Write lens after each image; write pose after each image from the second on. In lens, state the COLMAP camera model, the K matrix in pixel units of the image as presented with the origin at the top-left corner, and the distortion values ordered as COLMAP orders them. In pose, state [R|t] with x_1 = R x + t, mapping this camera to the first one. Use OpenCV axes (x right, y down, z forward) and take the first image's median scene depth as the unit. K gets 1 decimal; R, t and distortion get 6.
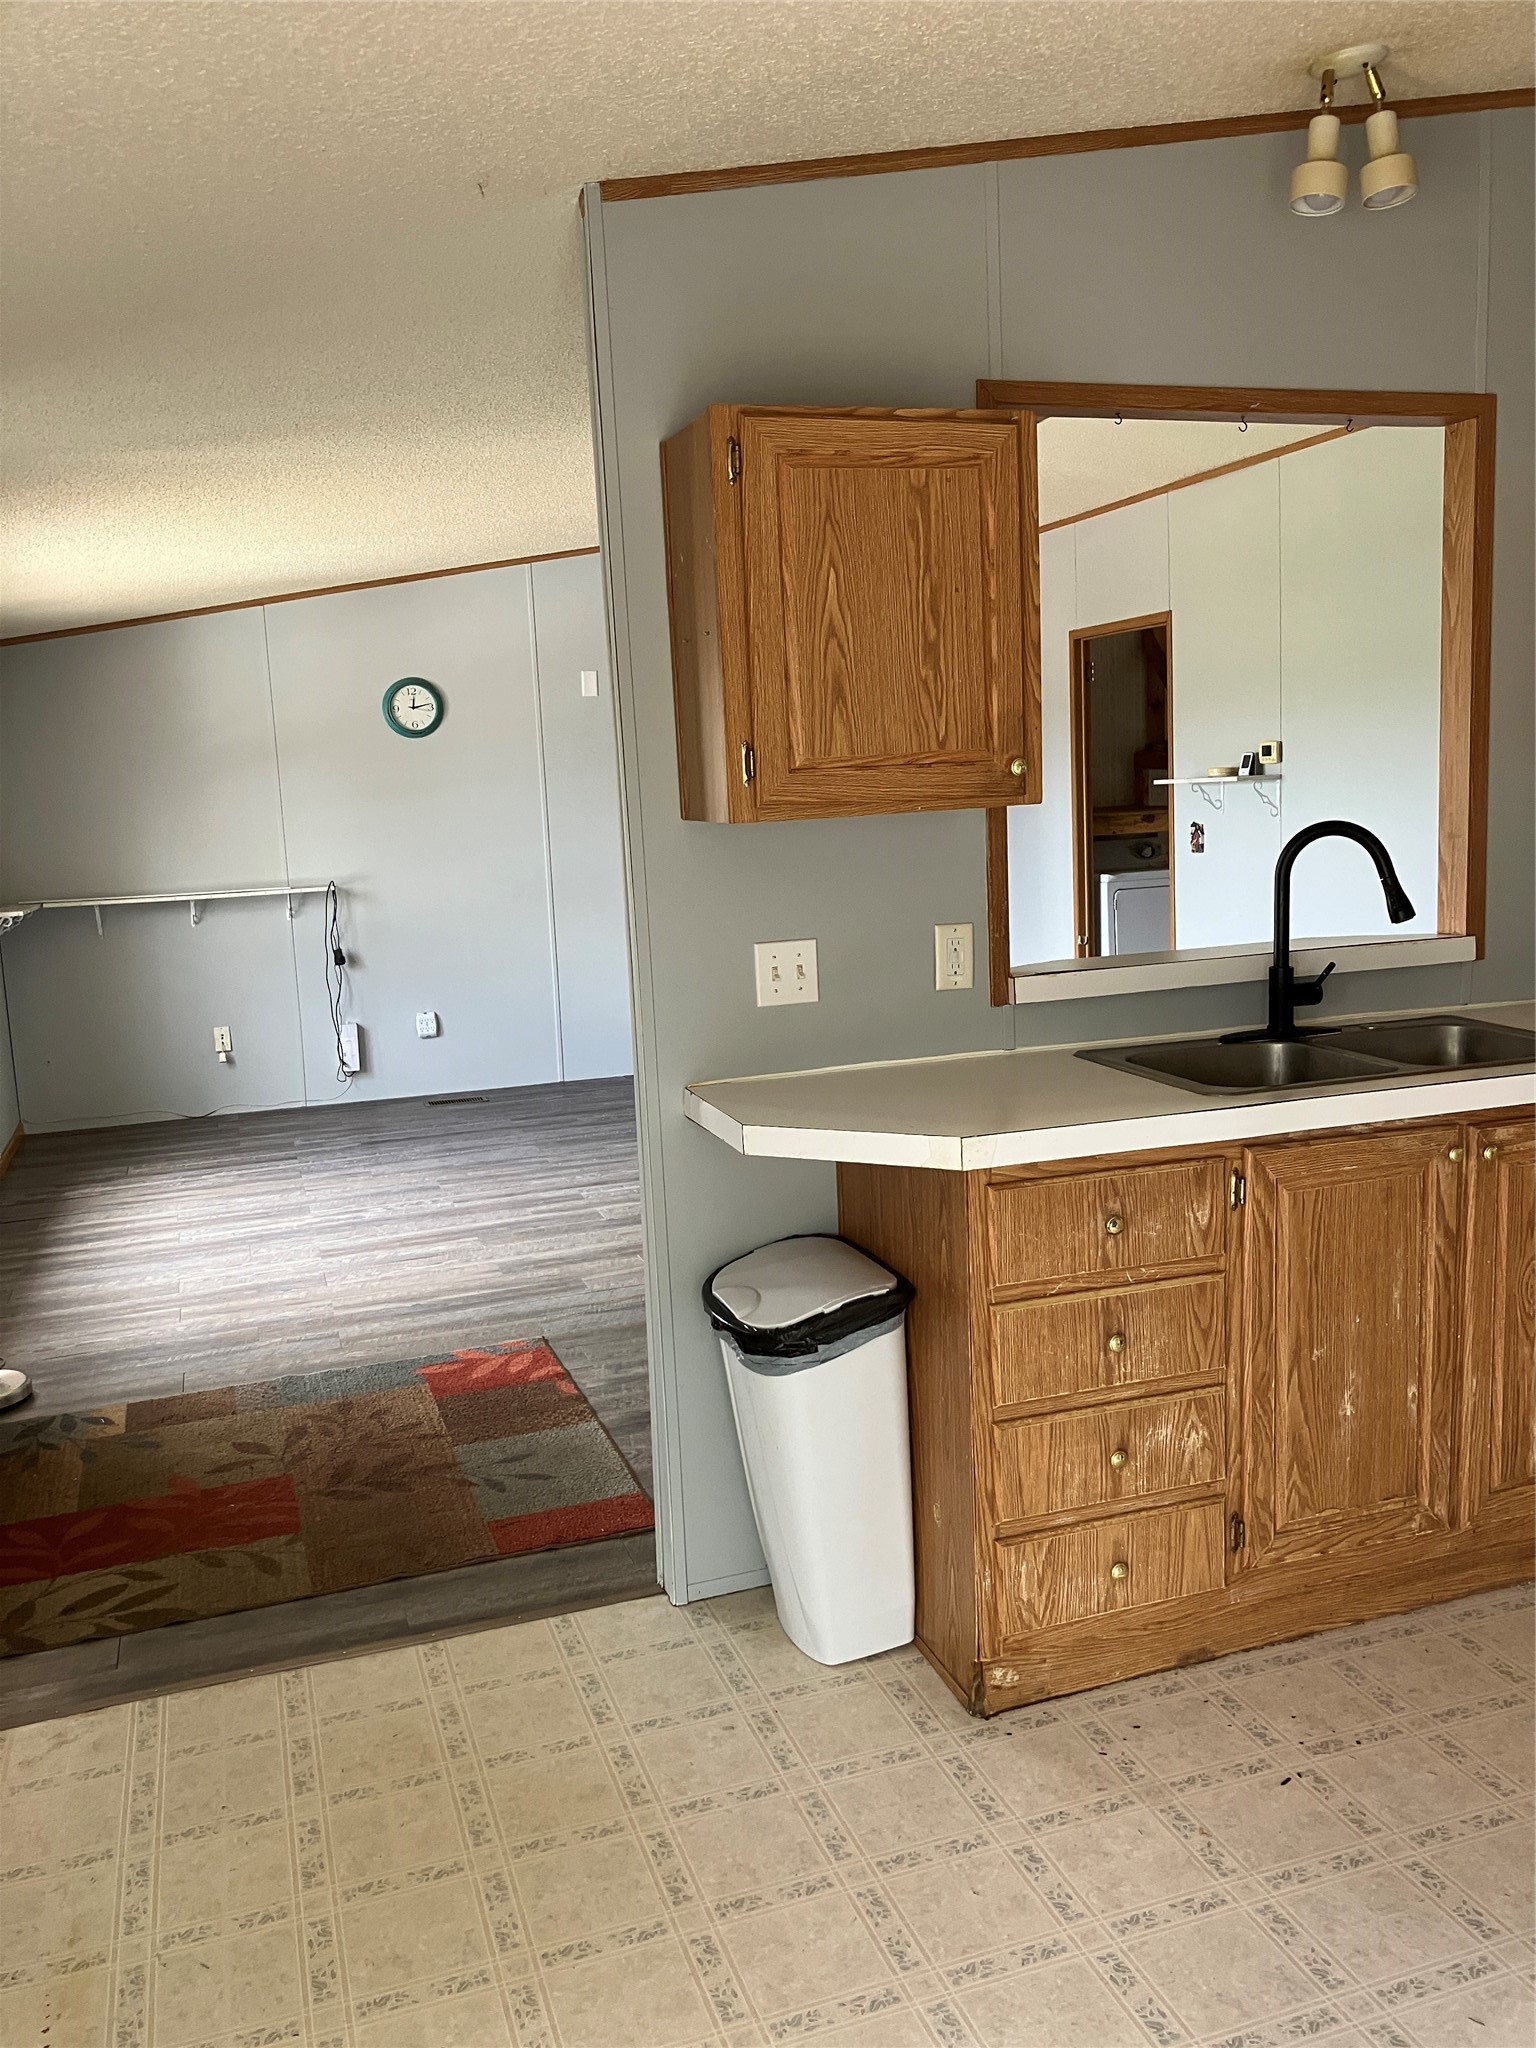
lens RADIAL K [[1677.8, 0, 750.0], [0, 1677.8, 1013.7], [0, 0, 1]] dist [0.141141, -0.365700]
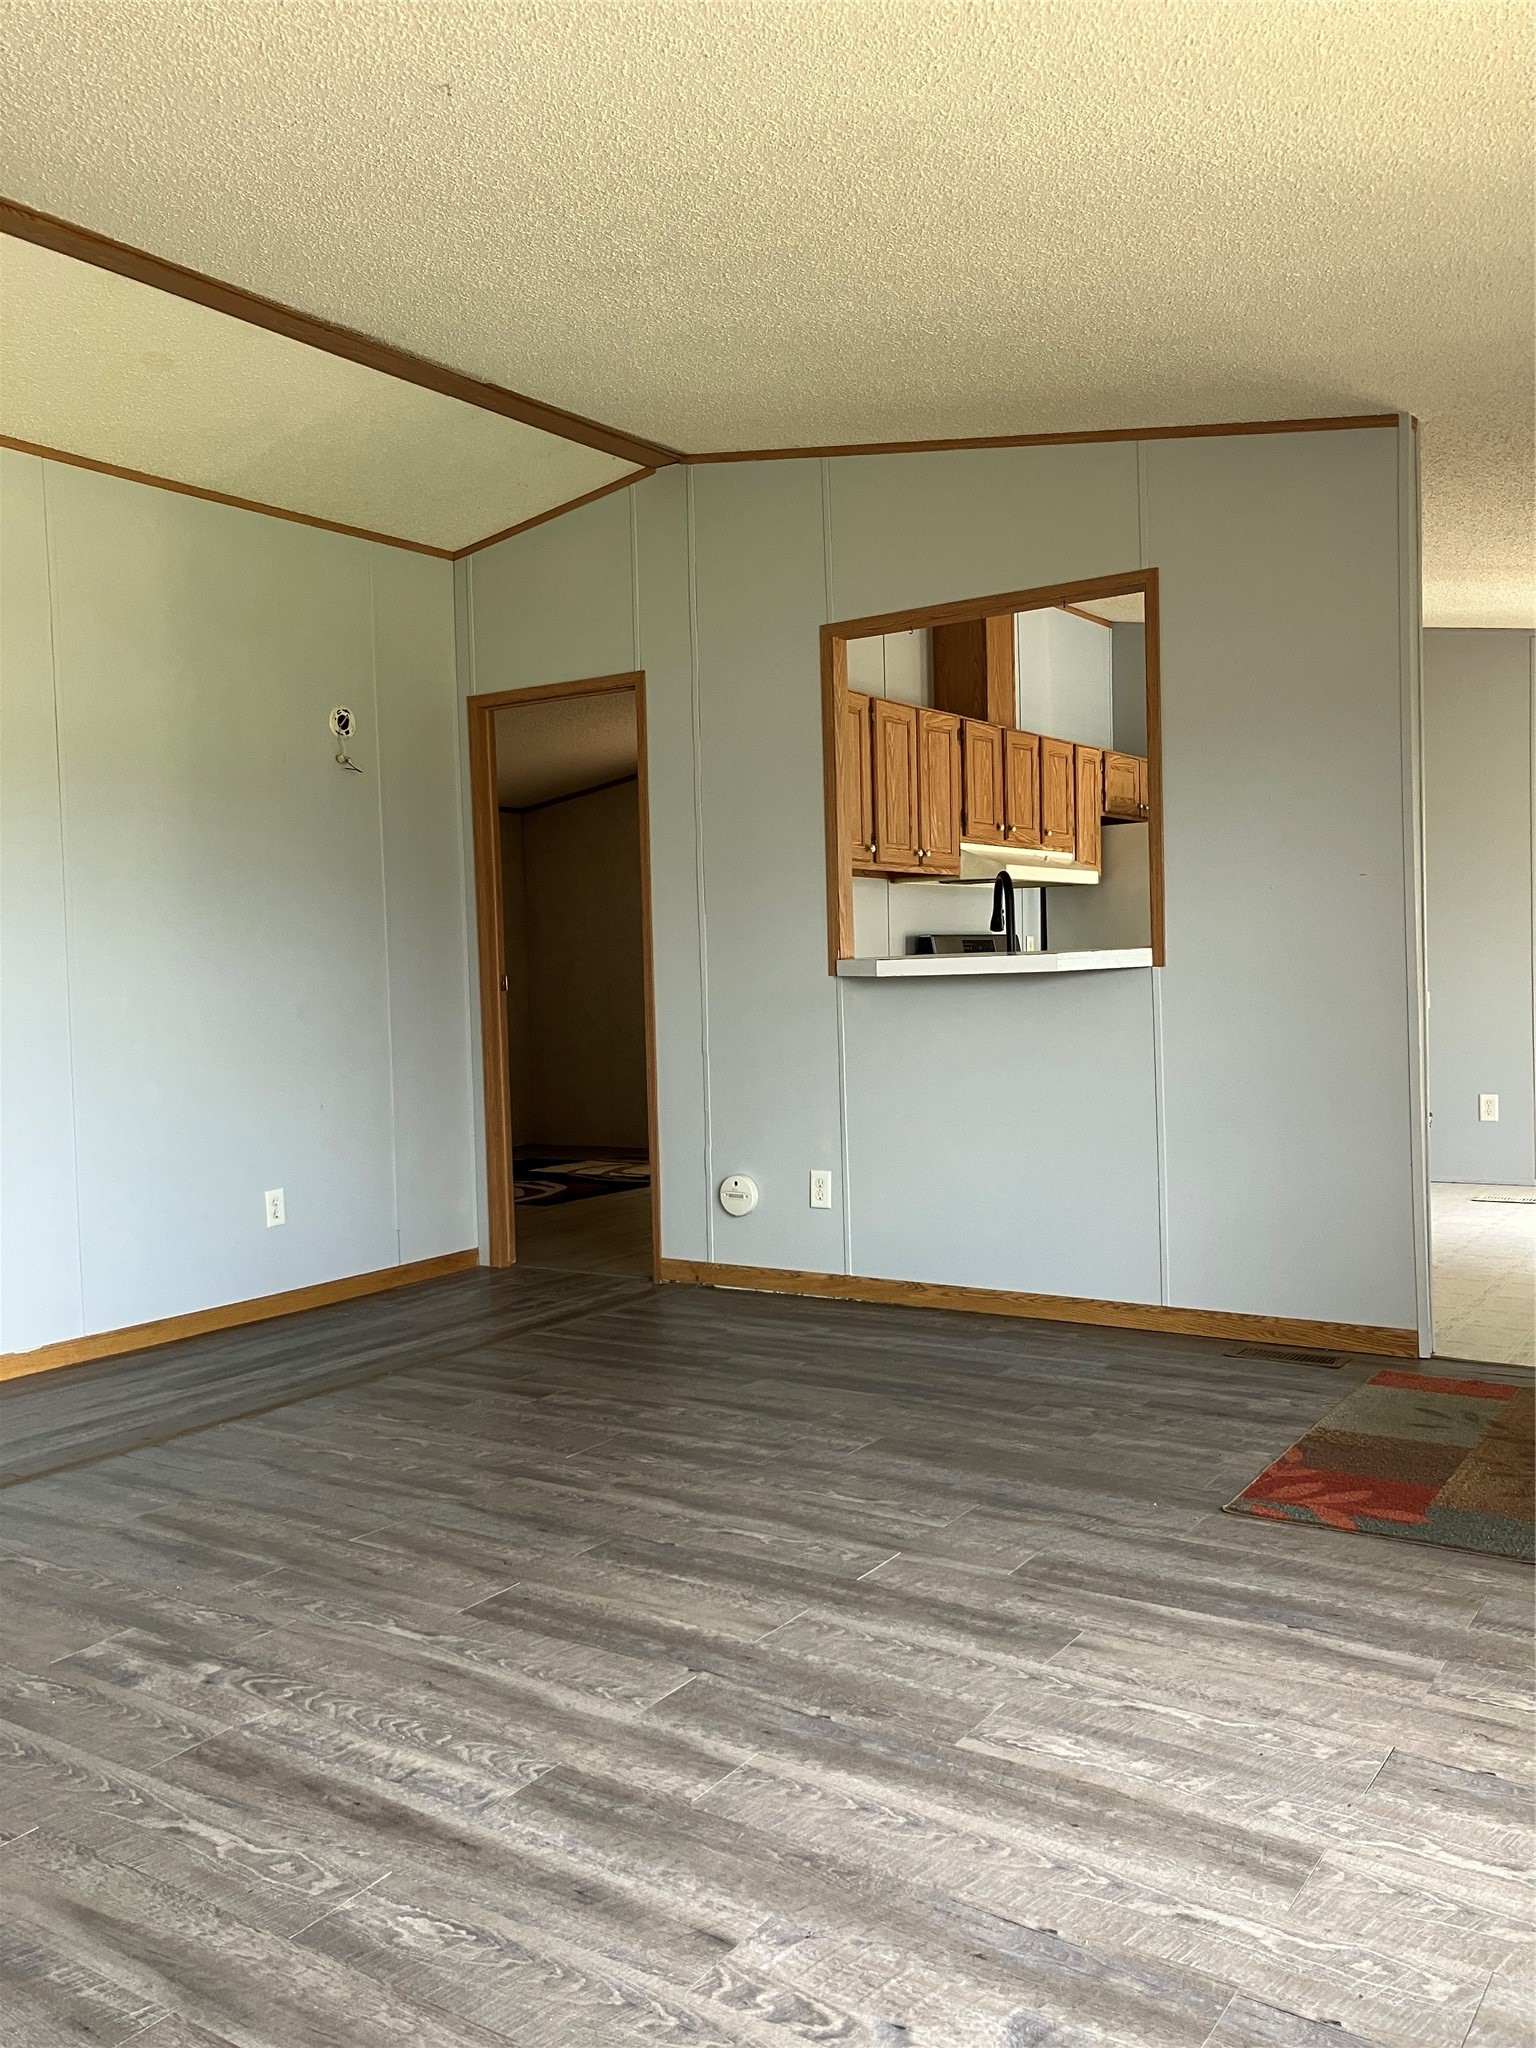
lens RADIAL K [[1678.0, 0, 768.0], [0, 1678.0, 1024.0], [0, 0, 1]] dist [0.035618, -0.040833]
pose [[-0.618698, 0.035039, 0.784847, -0.448608], [0.167114, 0.982012, 0.087895, -0.081933], [-0.767649, 0.185540, -0.613424, 1.215806]]
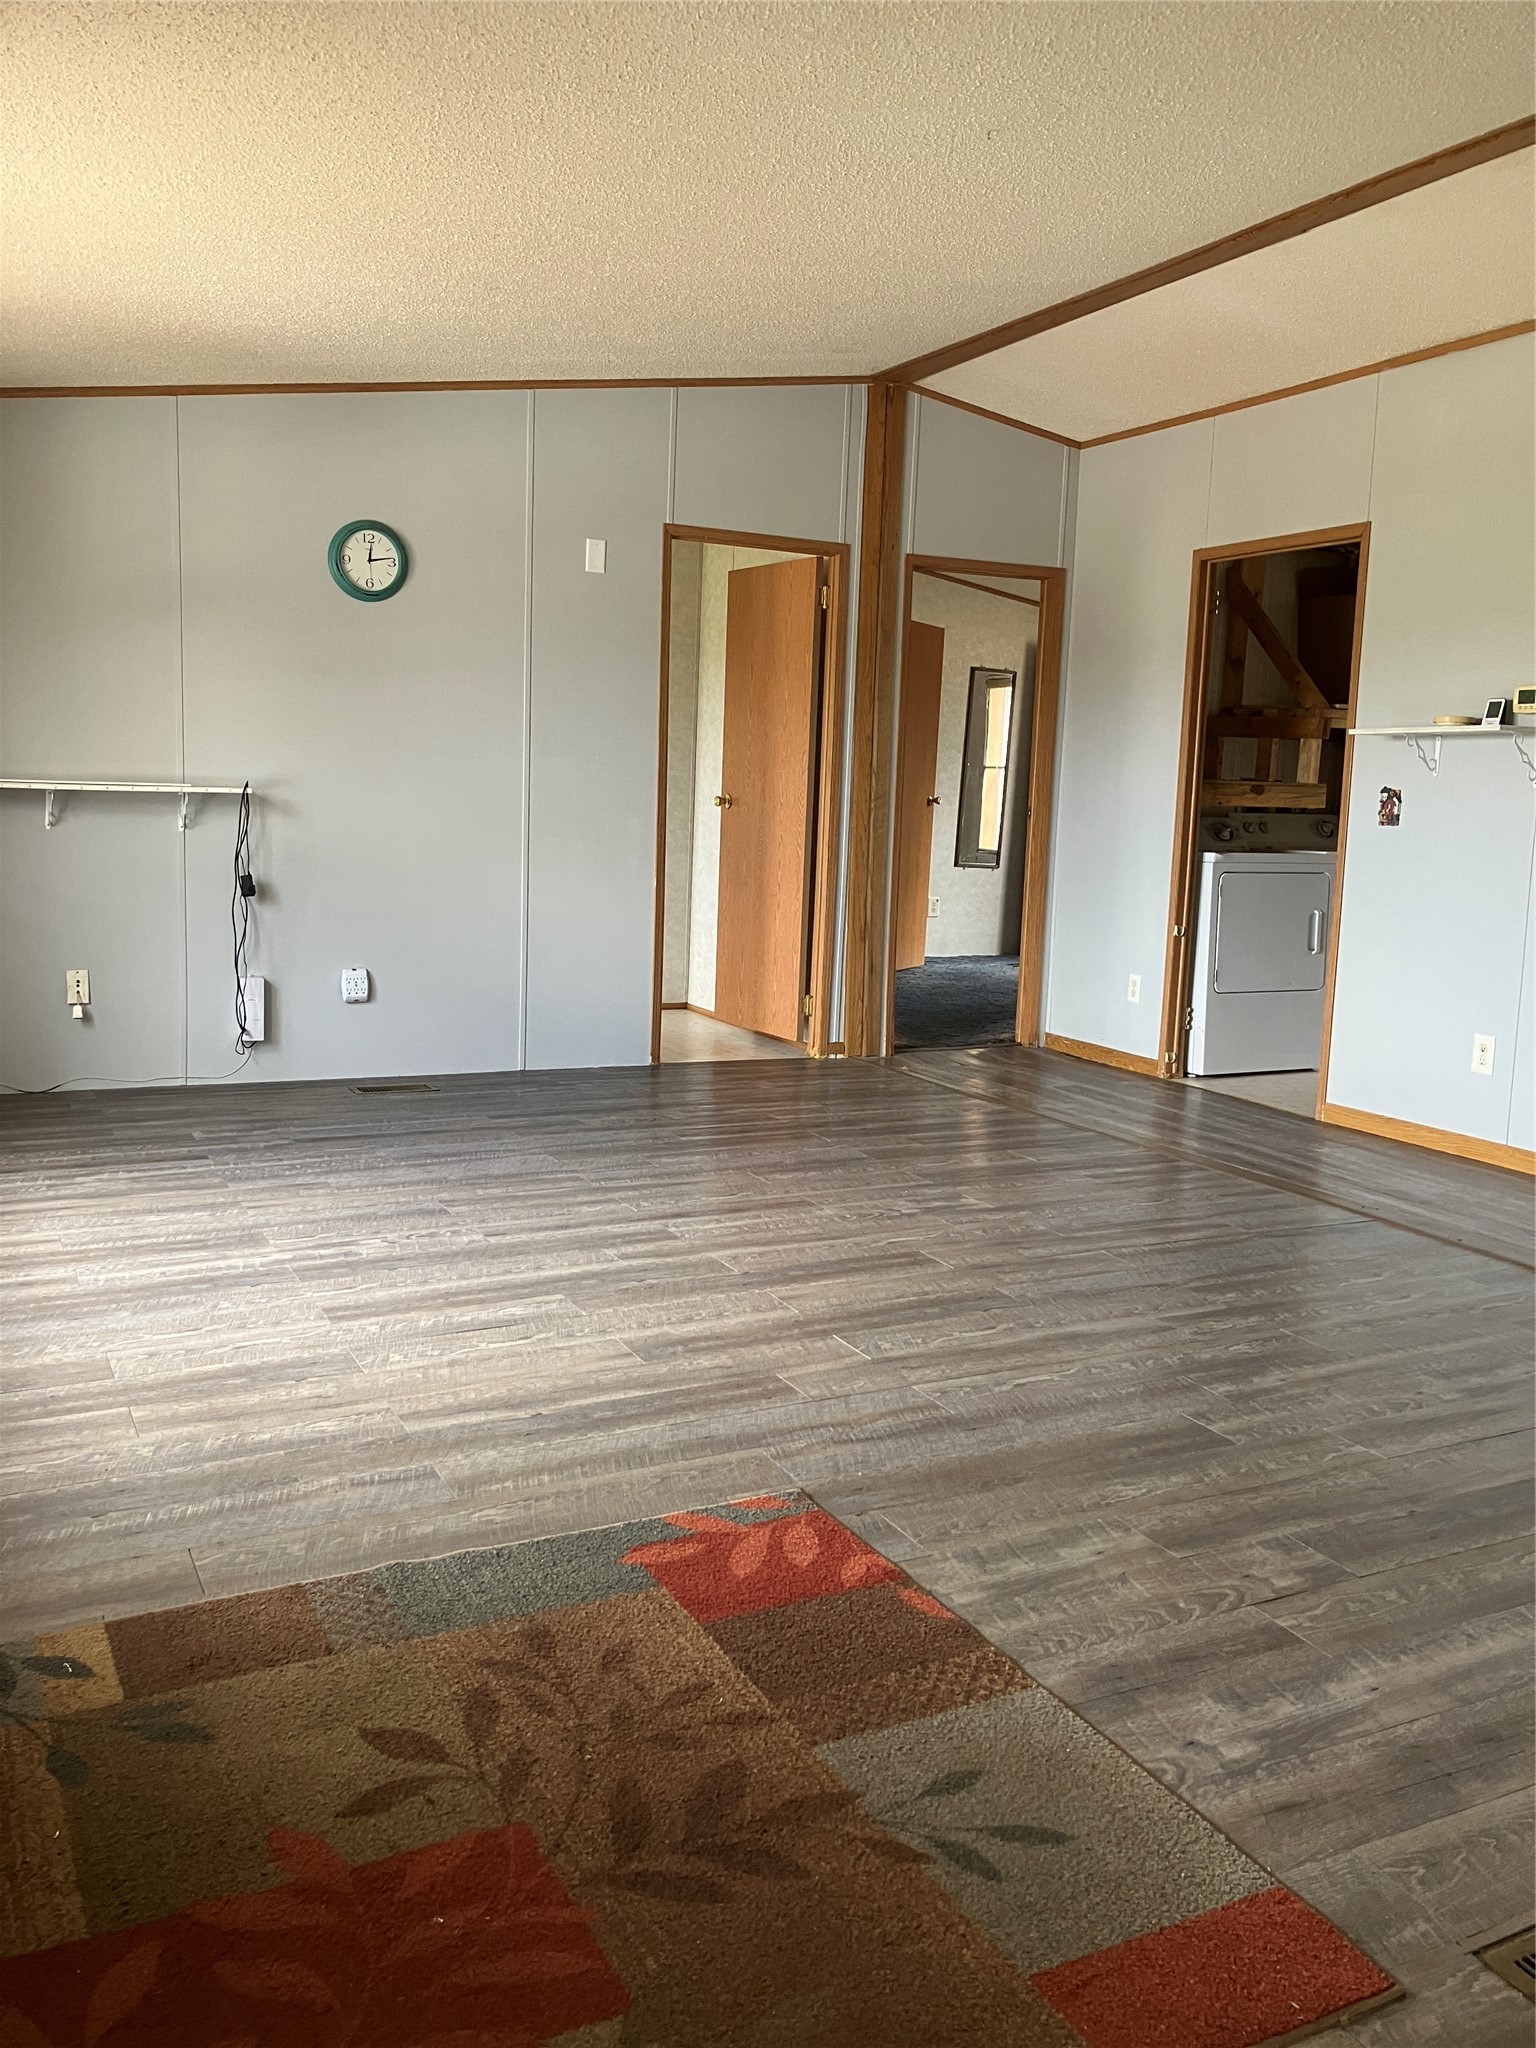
lens RADIAL K [[1678.0, 0, 768.0], [0, 1678.0, 1024.0], [0, 0, 1]] dist [0.035618, -0.040833]
pose [[0.984587, 0.056256, 0.165603, -0.190514], [-0.056362, 0.998402, -0.004062, 0.023537], [-0.165567, -0.005335, 0.986184, 0.325510]]
